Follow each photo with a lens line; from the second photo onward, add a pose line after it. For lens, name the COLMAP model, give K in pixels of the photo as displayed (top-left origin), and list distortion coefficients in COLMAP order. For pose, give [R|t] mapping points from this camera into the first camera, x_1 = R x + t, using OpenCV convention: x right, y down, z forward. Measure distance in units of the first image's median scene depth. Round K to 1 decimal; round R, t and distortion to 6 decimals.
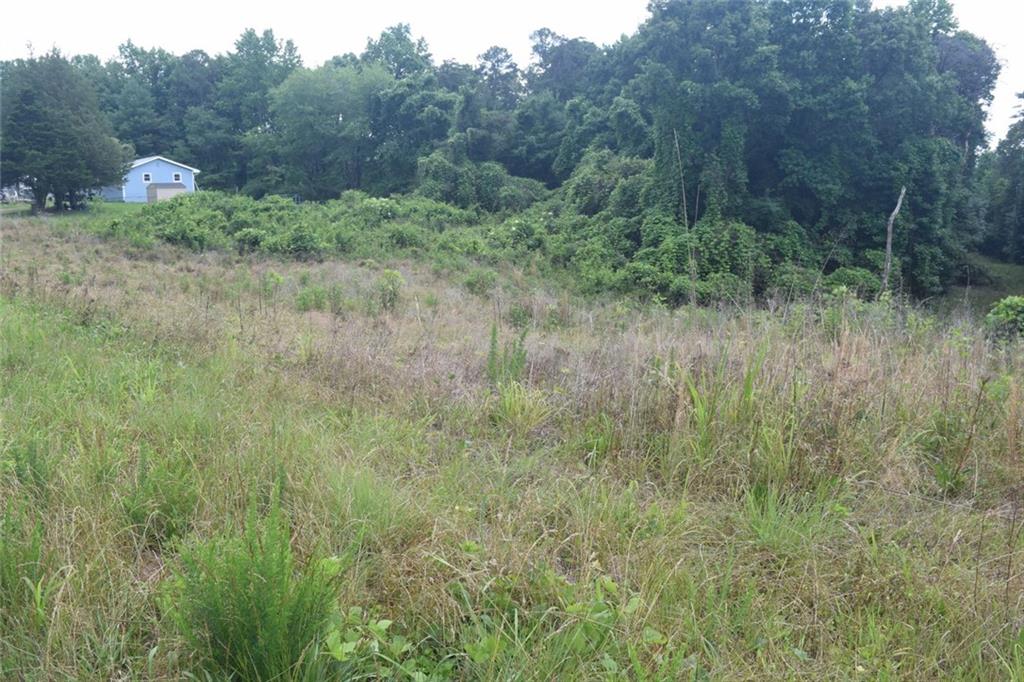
lens RADIAL K [[805.2, 0, 507.3], [0, 805.2, 338.5], [0, 0, 1]] dist [-0.097623, 0.026694]
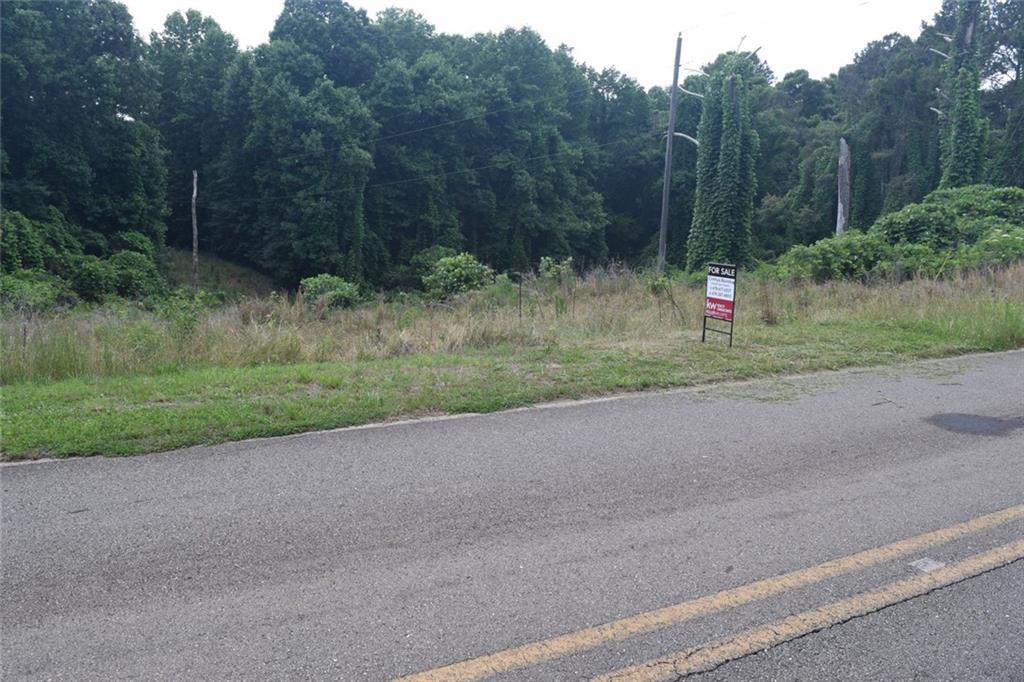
lens RADIAL K [[805.2, 0, 507.3], [0, 805.2, 338.5], [0, 0, 1]] dist [-0.097623, 0.026694]
pose [[0.293374, -0.169880, 0.940783, -0.353604], [0.135521, 0.981537, 0.134978, -0.046940], [-0.946343, 0.087897, 0.310980, 0.231647]]
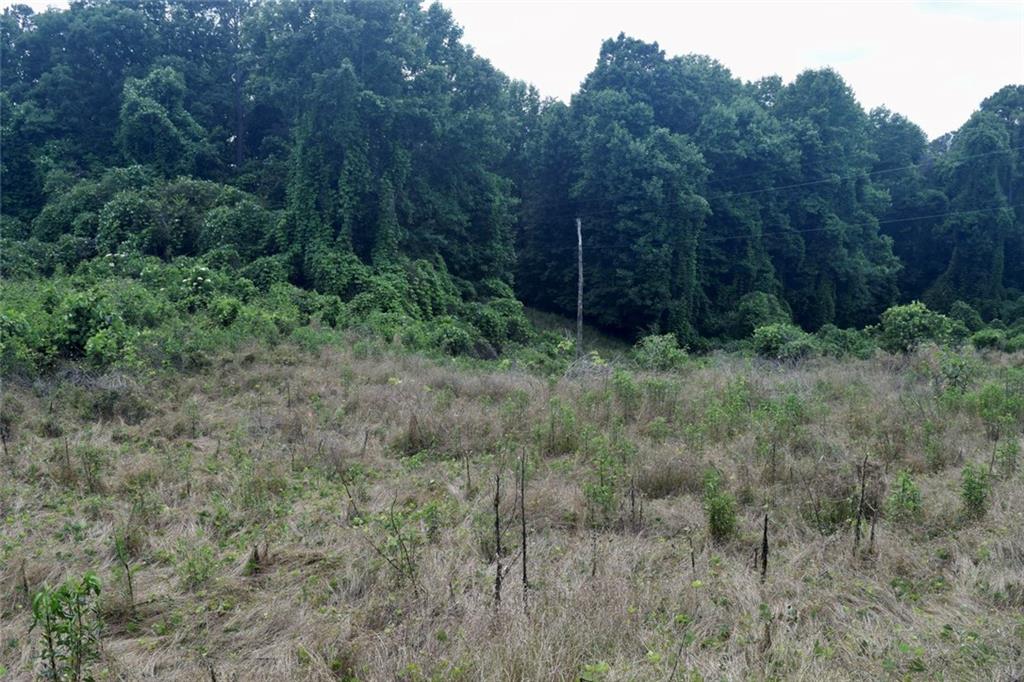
lens RADIAL K [[805.2, 0, 507.3], [0, 805.2, 338.5], [0, 0, 1]] dist [-0.097623, 0.026694]
pose [[0.464706, -0.118259, 0.877532, -0.442213], [0.145865, 0.987726, 0.055864, -0.088955], [-0.873368, 0.102041, 0.476252, 0.477468]]
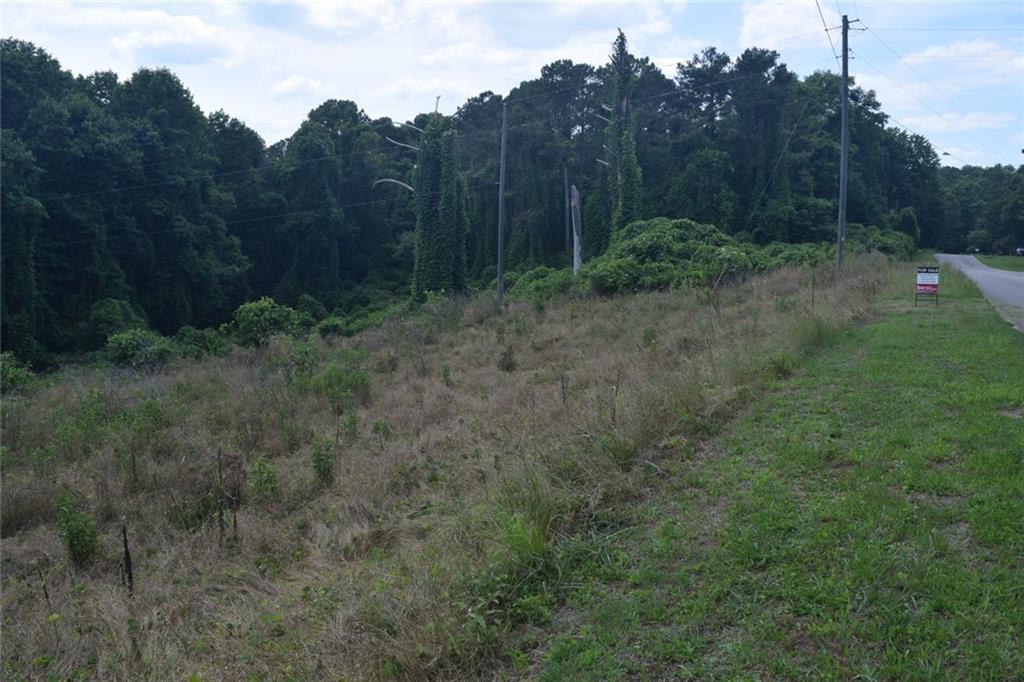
lens RADIAL K [[806.5, 0, 508.0], [0, 806.5, 338.8], [0, 0, 1]] dist [-0.097090, 0.023370]
pose [[-0.284323, -0.125798, 0.950440, -0.442610], [0.161998, 0.970796, 0.176954, -0.087447], [-0.944943, 0.204281, -0.255640, 0.473066]]
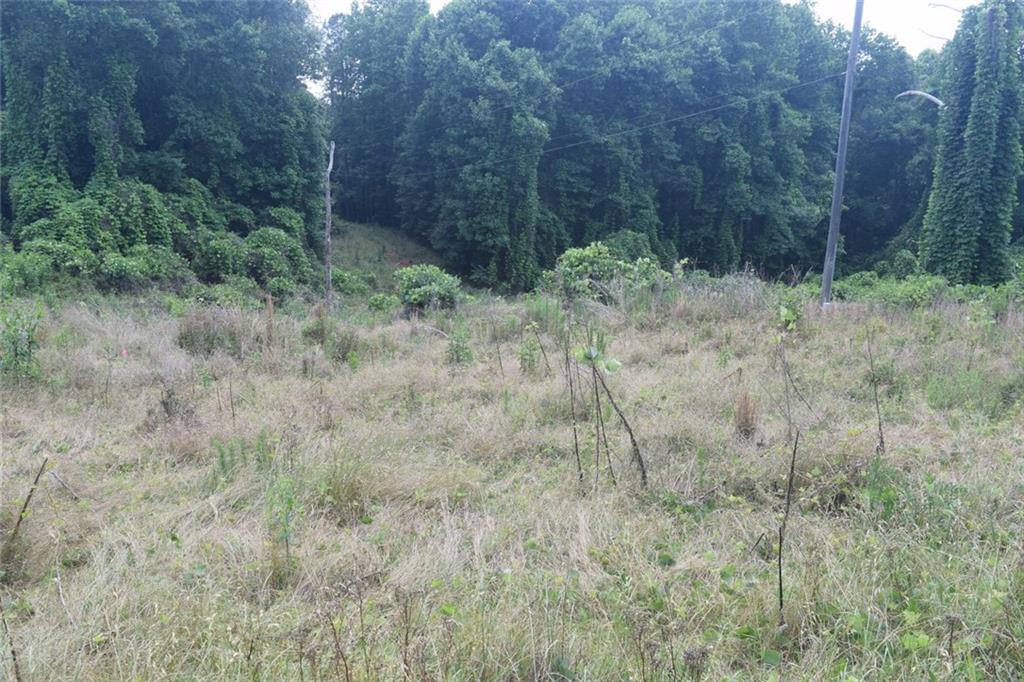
lens RADIAL K [[813.5, 0, 507.1], [0, 813.5, 338.9], [0, 0, 1]] dist [-0.097083, 0.028170]
pose [[0.572572, -0.164443, 0.803193, -0.178388], [0.114804, 0.986107, 0.120052, -0.039119], [-0.811777, 0.023472, 0.583496, 0.203268]]
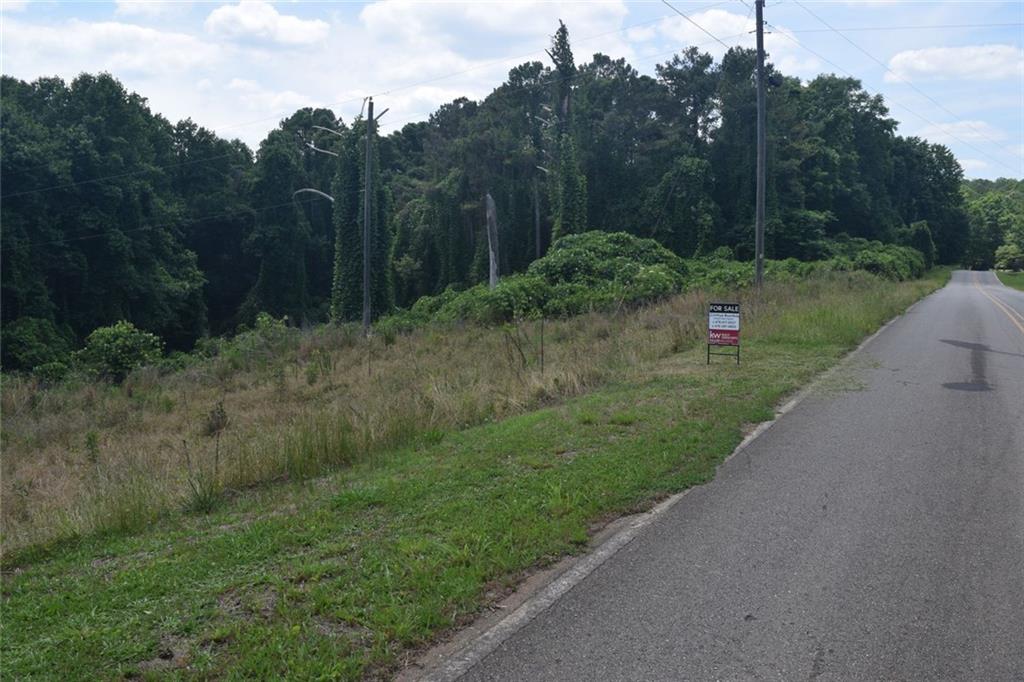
lens RADIAL K [[813.5, 0, 507.1], [0, 813.5, 338.9], [0, 0, 1]] dist [-0.097083, 0.028170]
pose [[-0.248674, -0.110418, 0.962273, -0.378124], [0.161074, 0.974933, 0.153495, -0.065519], [-0.955100, 0.193167, -0.224655, 0.336070]]
